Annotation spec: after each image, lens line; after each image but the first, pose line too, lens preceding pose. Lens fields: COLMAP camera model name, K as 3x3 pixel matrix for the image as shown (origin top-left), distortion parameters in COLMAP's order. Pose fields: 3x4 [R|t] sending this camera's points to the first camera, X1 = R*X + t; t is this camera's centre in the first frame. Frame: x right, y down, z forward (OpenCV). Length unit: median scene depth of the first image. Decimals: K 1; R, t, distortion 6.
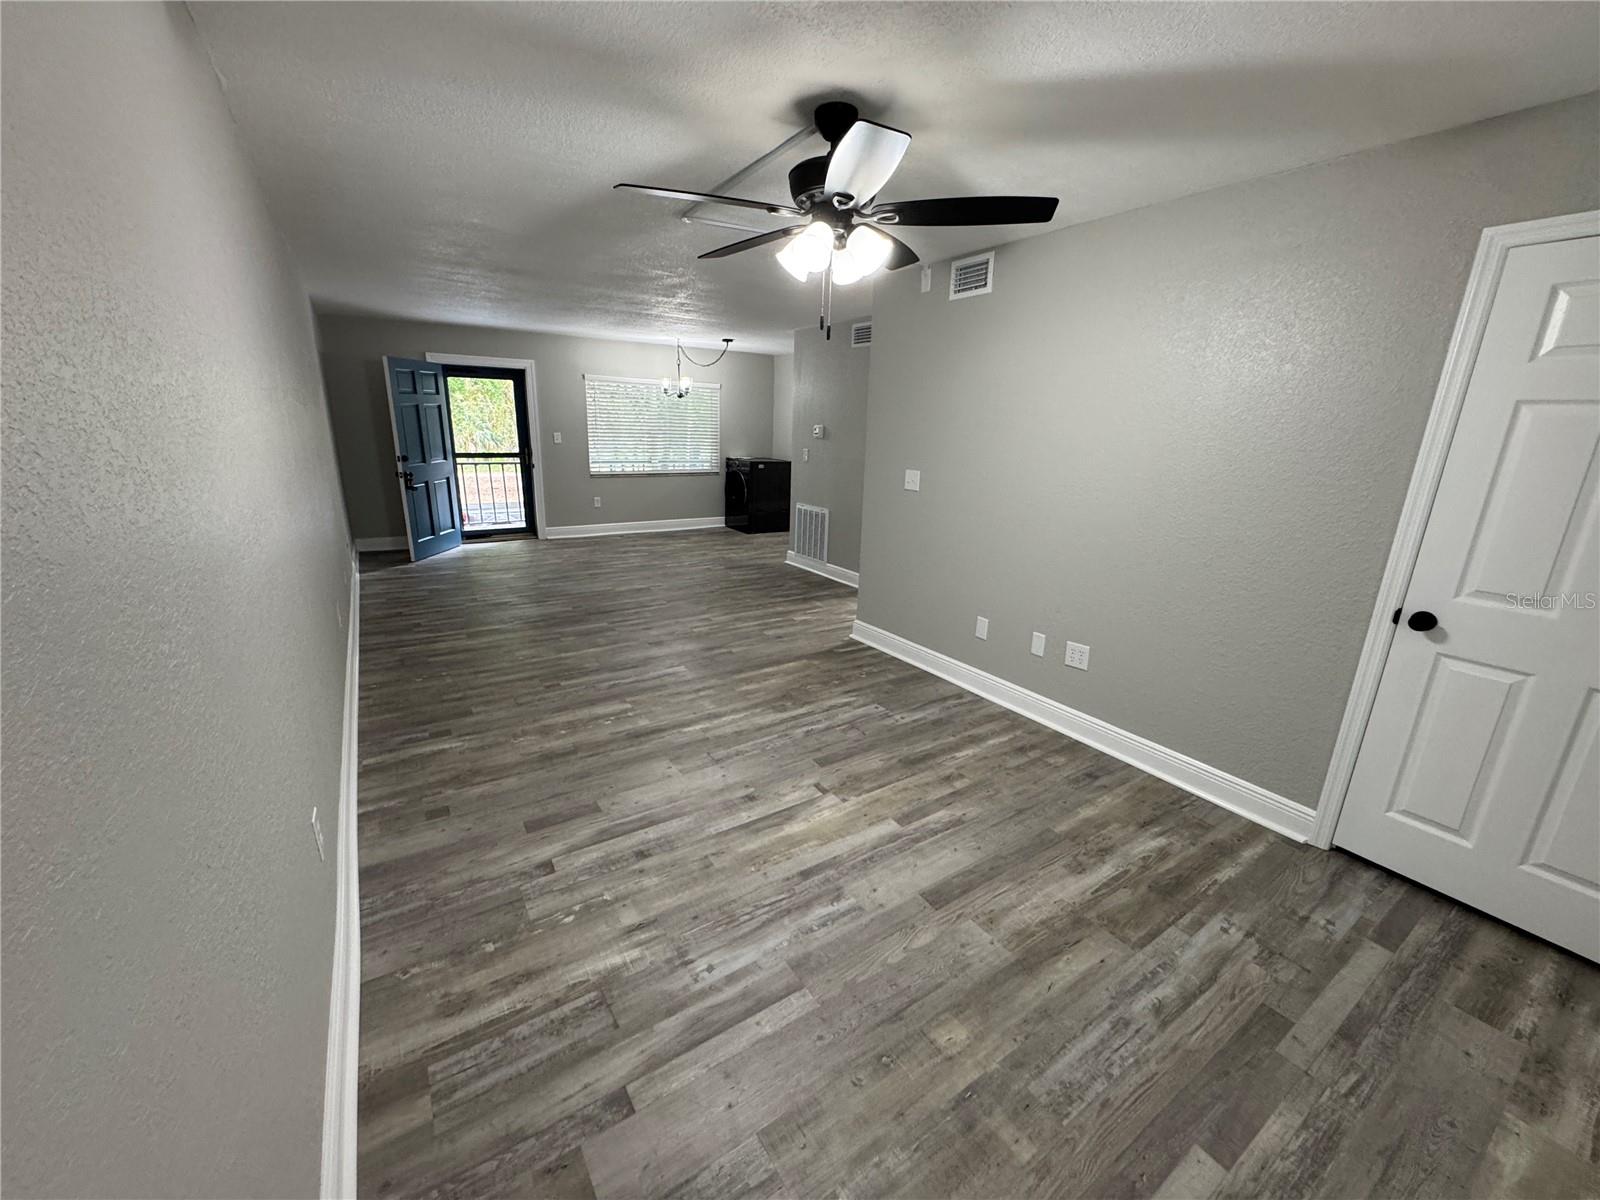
lens RADIAL K [[633.6, 0, 802.3], [0, 633.6, 603.4], [0, 0, 1]] dist [-0.002864, 0.000076]
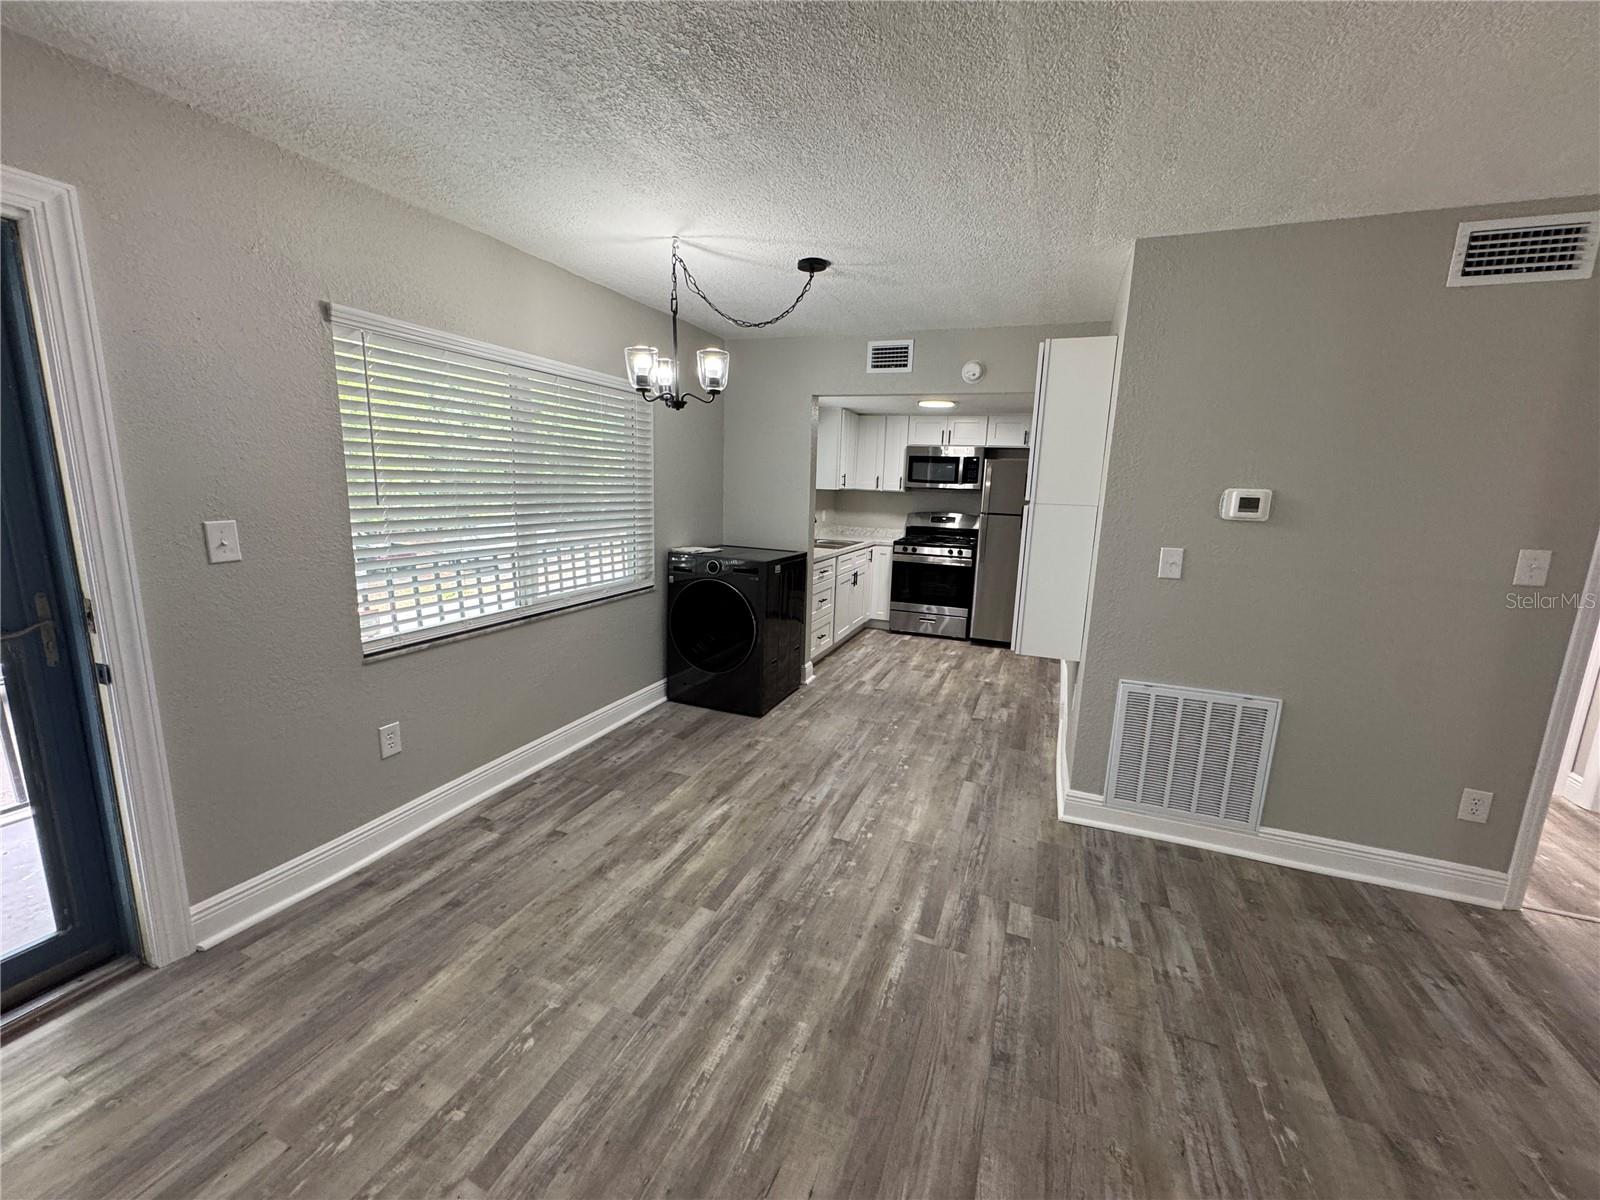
lens RADIAL K [[633.6, 0, 800.3], [0, 633.6, 600.1], [0, 0, 1]] dist [-0.002864, 0.000076]
pose [[0.826786, -0.107695, 0.552111, -0.506630], [0.148704, 0.988430, -0.029880, -0.294684], [-0.542505, 0.106805, 0.833235, 1.009159]]
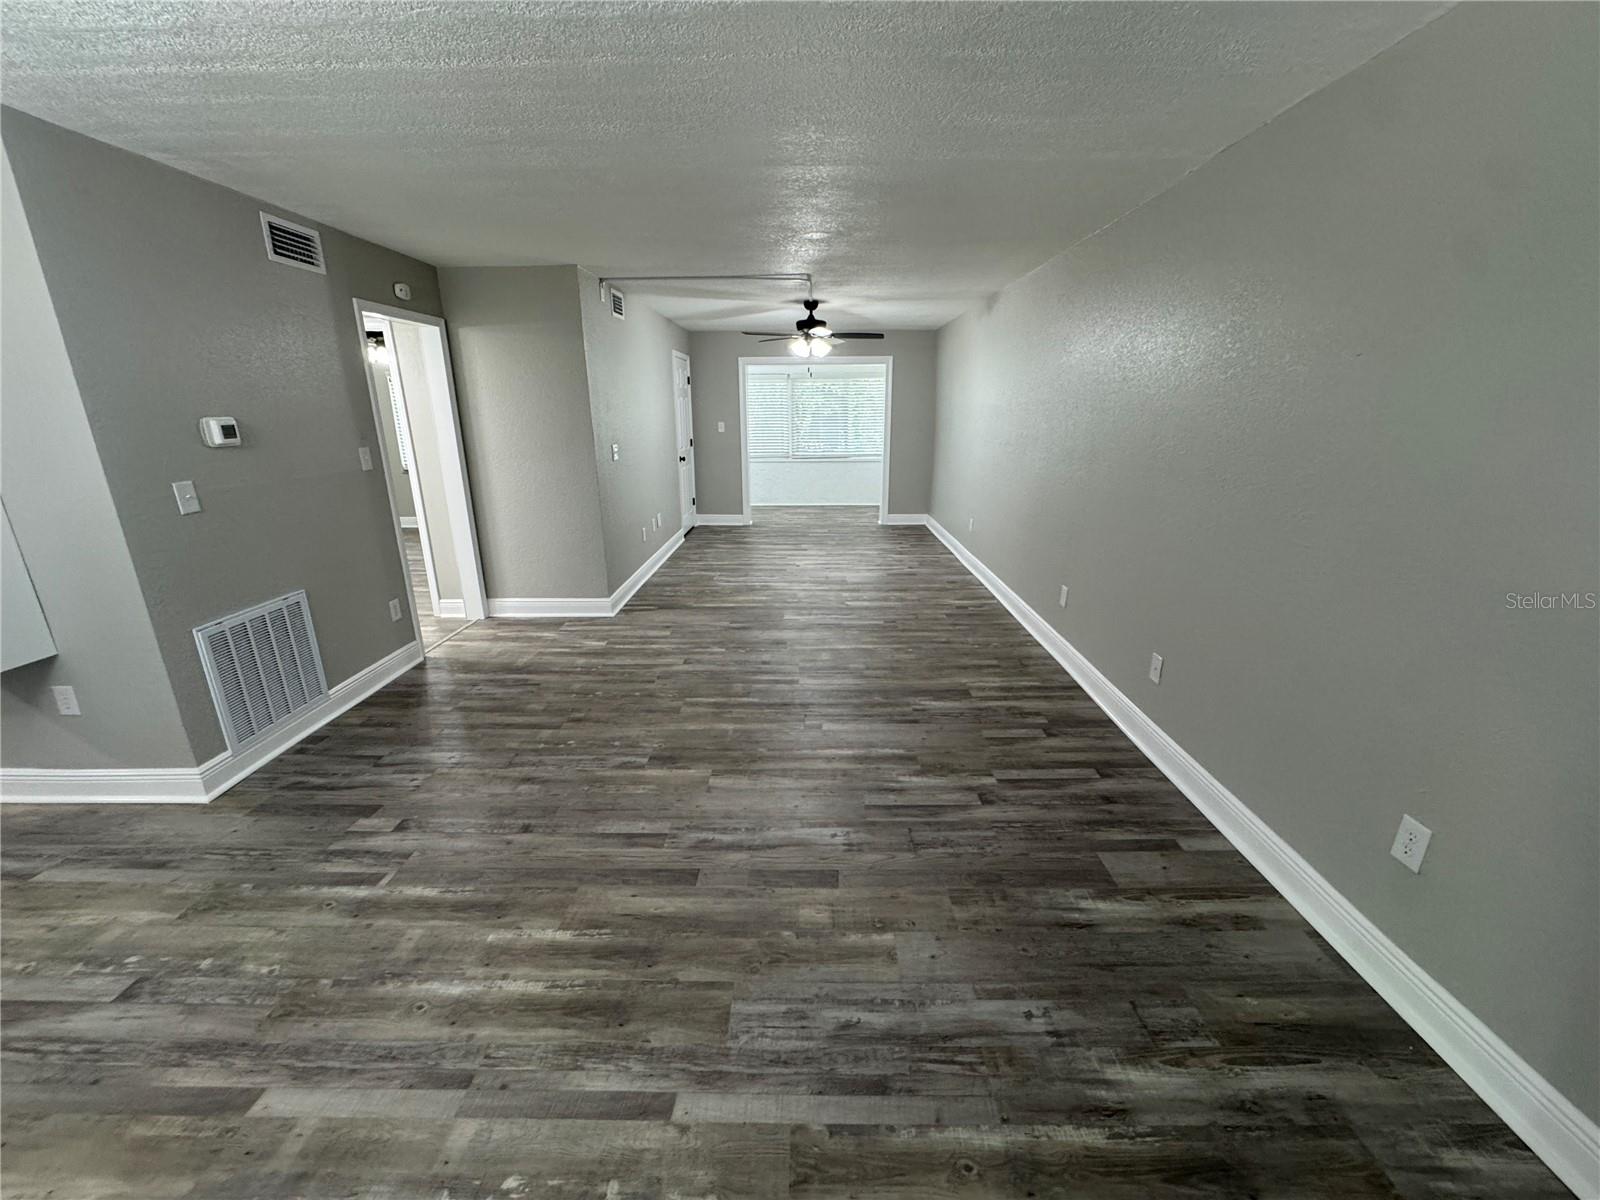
lens RADIAL K [[633.6, 0, 798.3], [0, 633.6, 599.0], [0, 0, 1]] dist [-0.002864, 0.000076]
pose [[-0.819846, -0.187925, 0.540866, -0.651099], [0.142039, 0.848332, 0.510057, -0.408855], [-0.554686, 0.494992, -0.668809, 1.361491]]
